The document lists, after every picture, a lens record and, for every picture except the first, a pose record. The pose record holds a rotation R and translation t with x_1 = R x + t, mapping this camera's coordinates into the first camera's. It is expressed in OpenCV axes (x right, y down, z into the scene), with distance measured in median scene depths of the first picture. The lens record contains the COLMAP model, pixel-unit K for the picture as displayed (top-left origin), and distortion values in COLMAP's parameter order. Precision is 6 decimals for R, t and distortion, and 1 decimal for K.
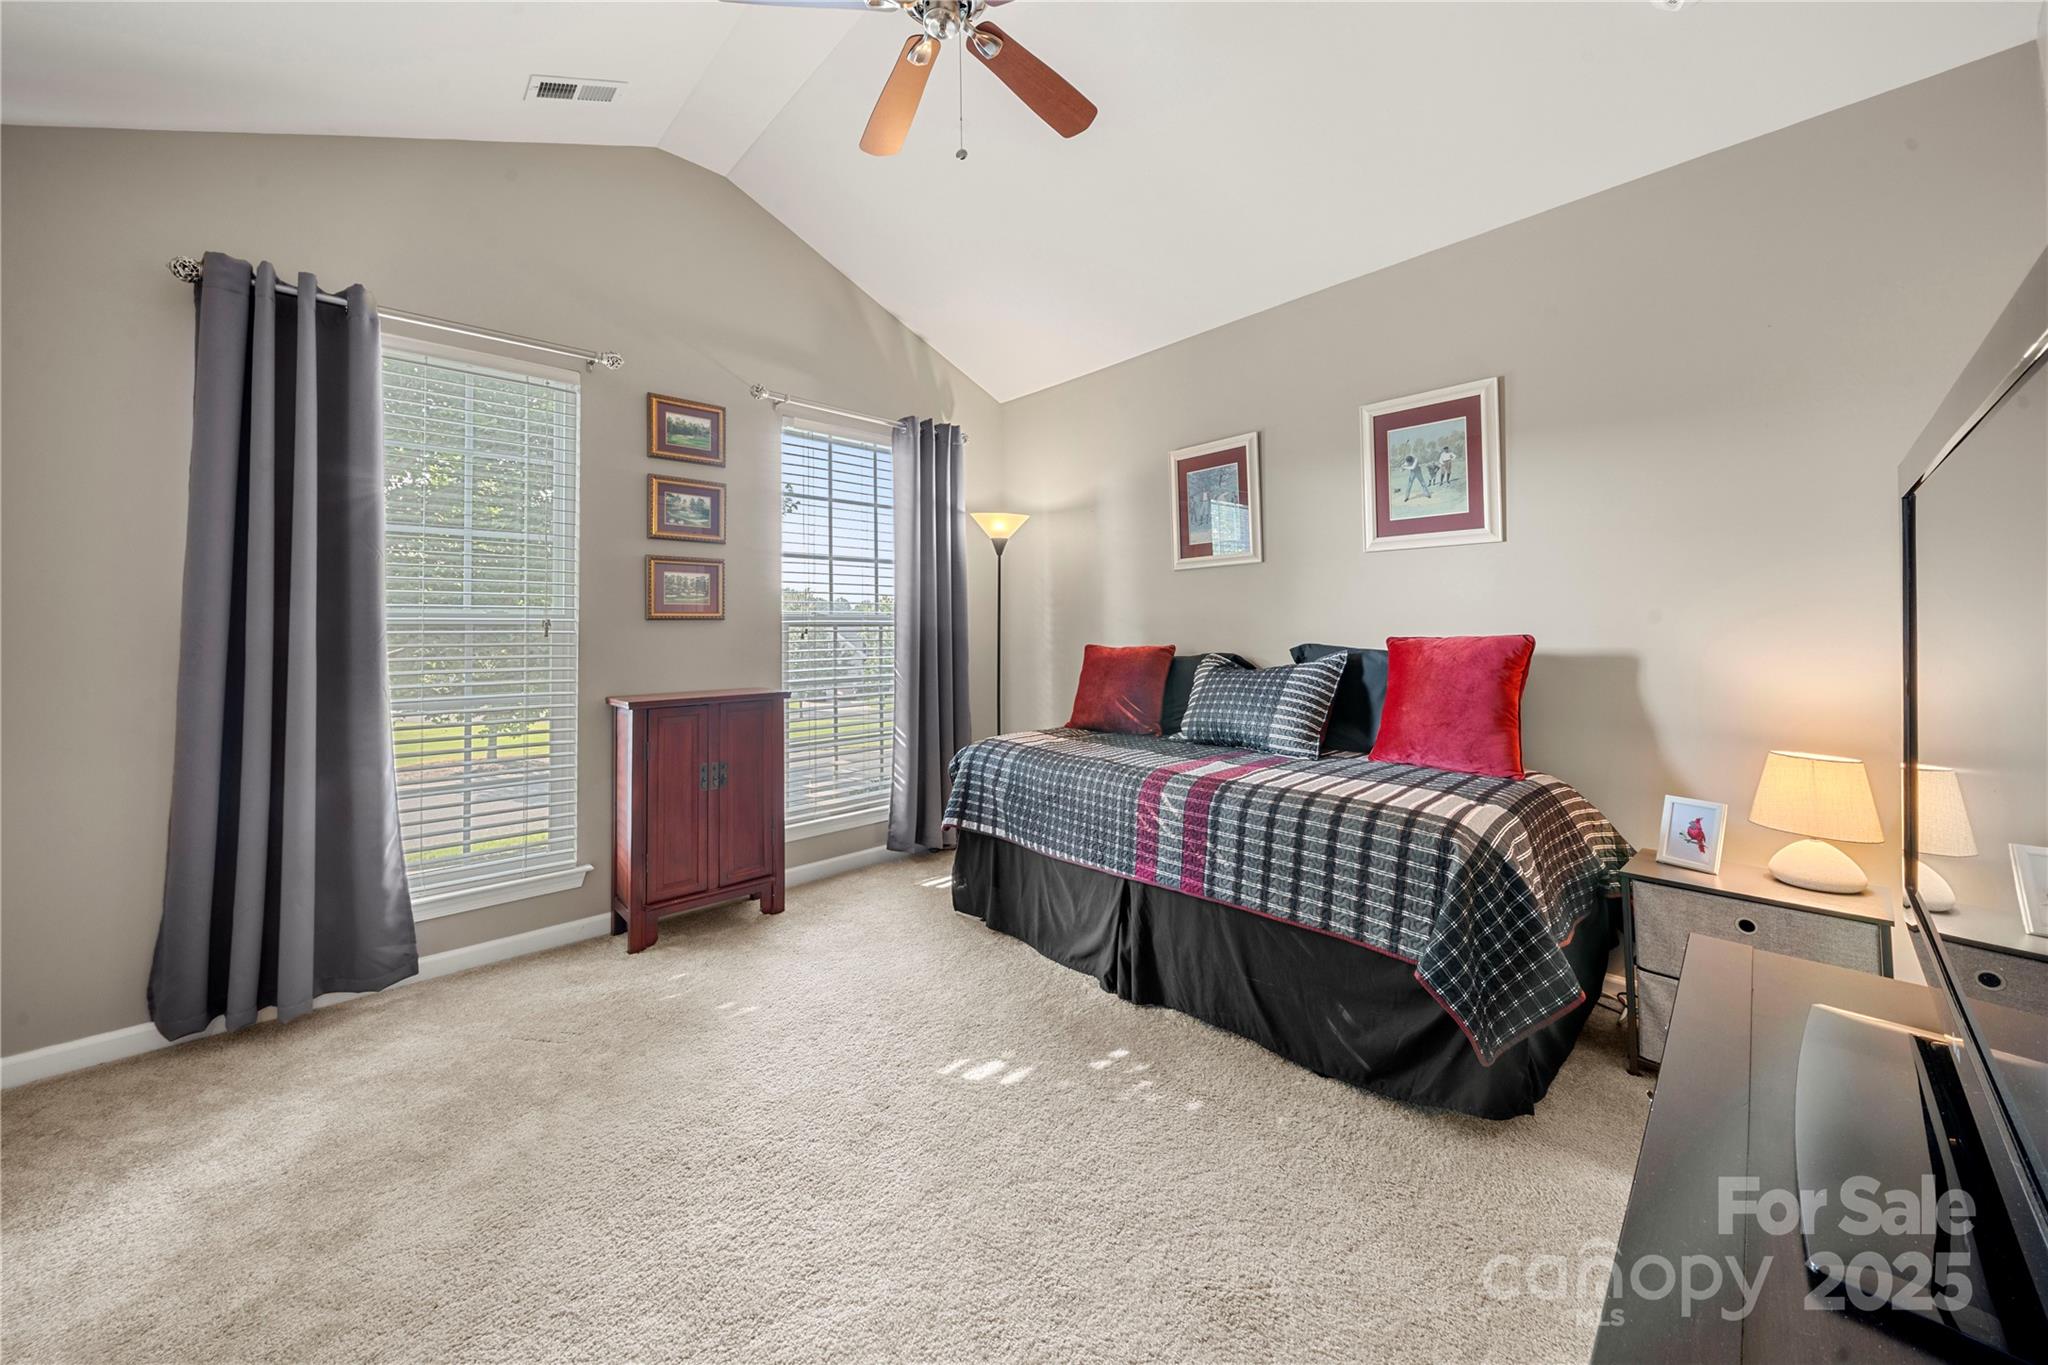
lens RADIAL K [[761.6, 0, 1017.8], [0, 761.6, 625.7], [0, 0, 1]] dist [0.000087, -0.000122]
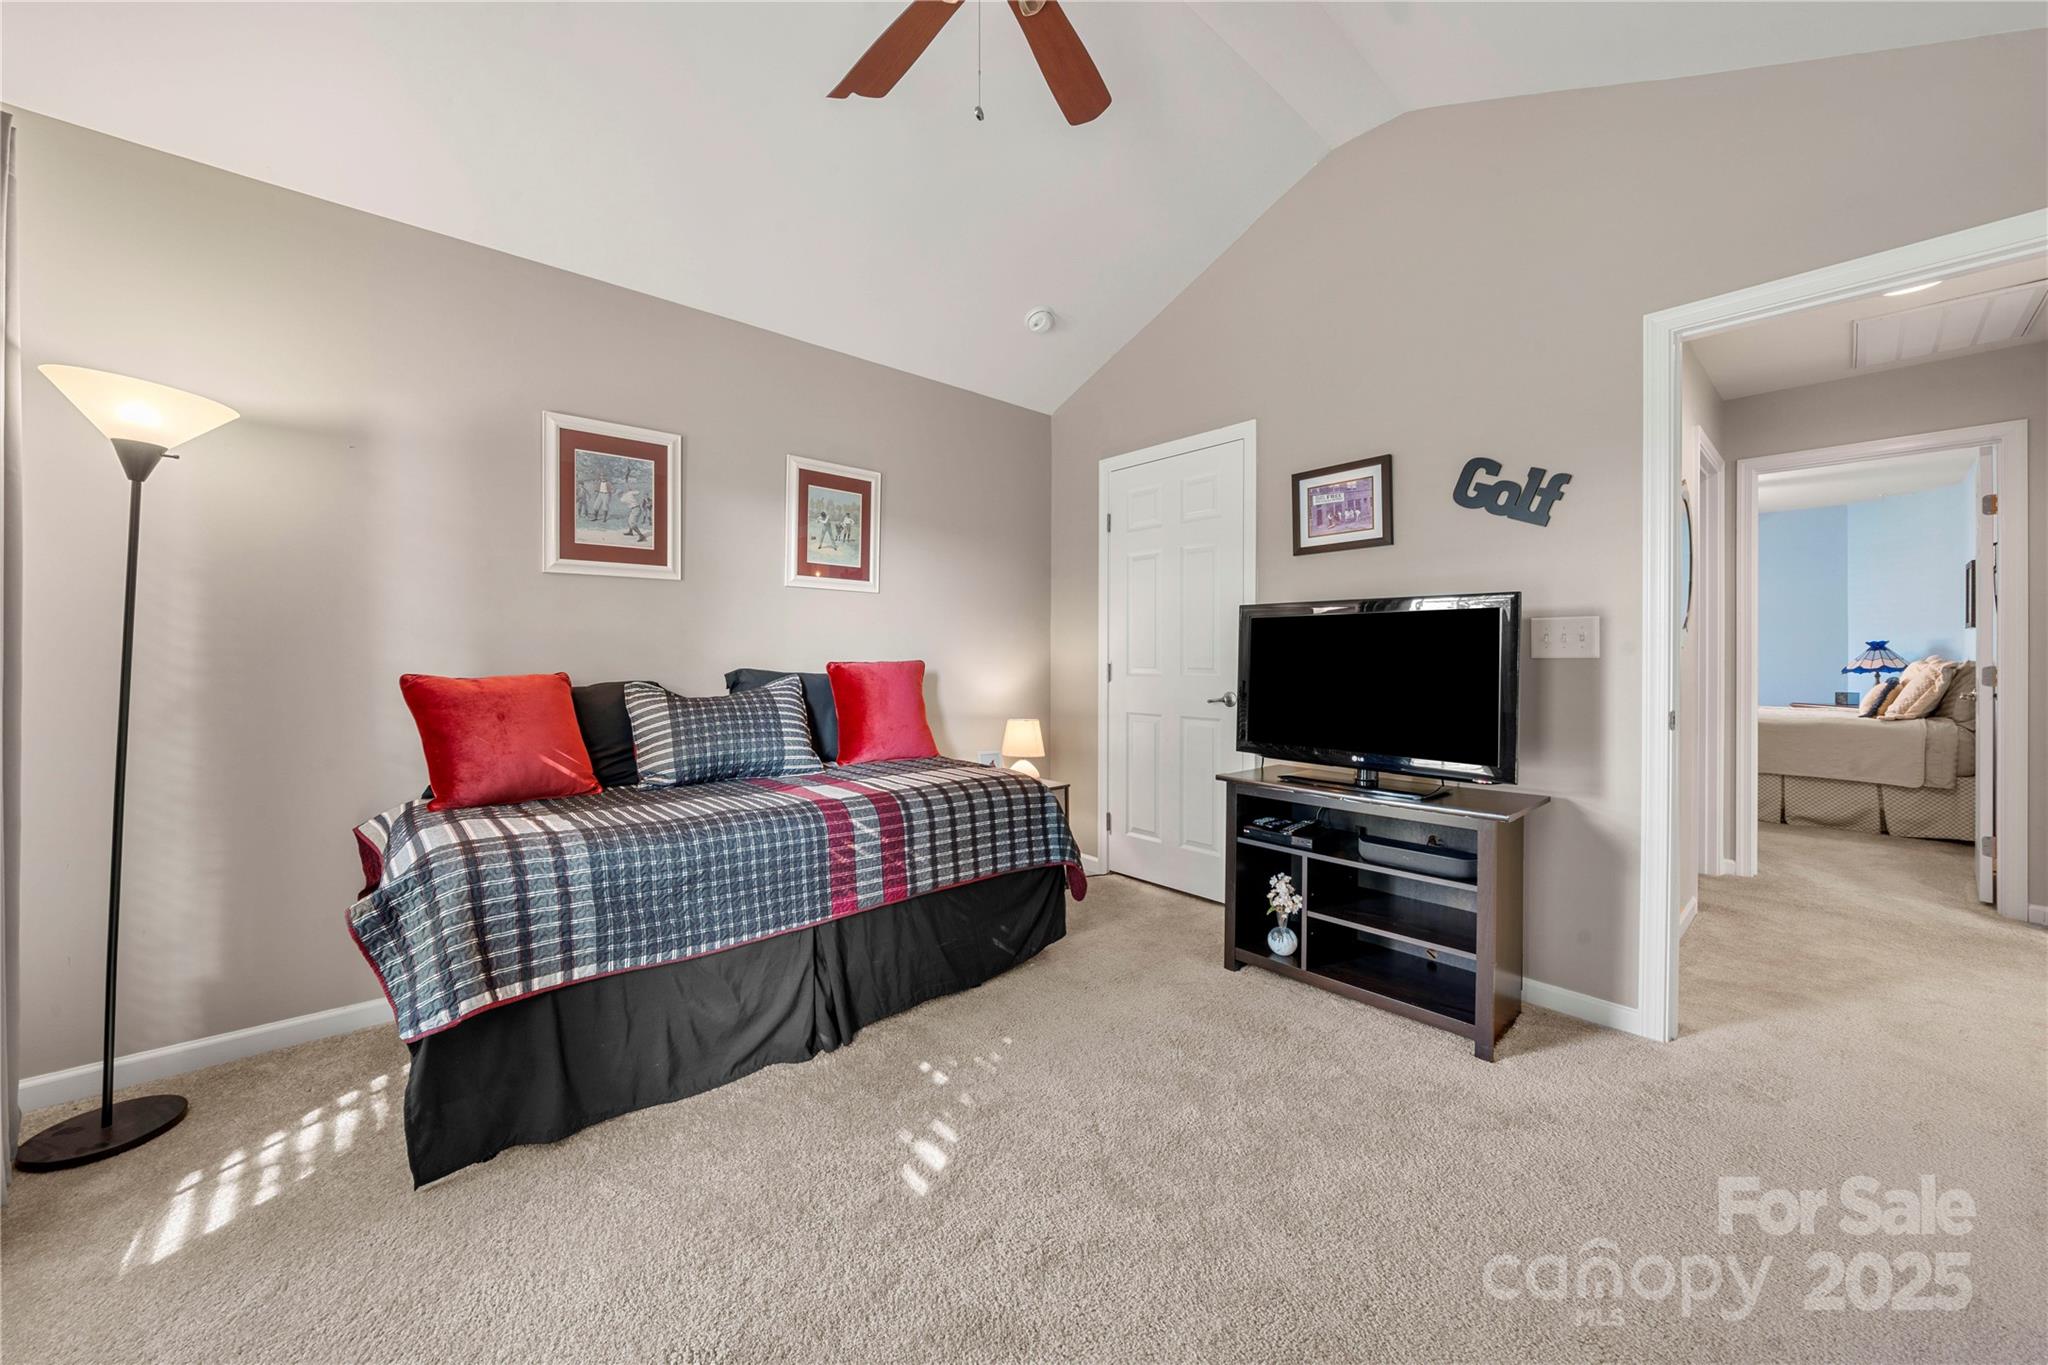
lens RADIAL K [[754.1, 0, 1019.8], [0, 754.1, 684.4], [0, 0, 1]] dist [-0.001344, -0.000186]
pose [[-0.002431, -0.022702, 0.999739, -0.756700], [-0.009697, 0.999696, 0.022677, 0.021579], [-0.999950, -0.009639, -0.002651, 0.766464]]
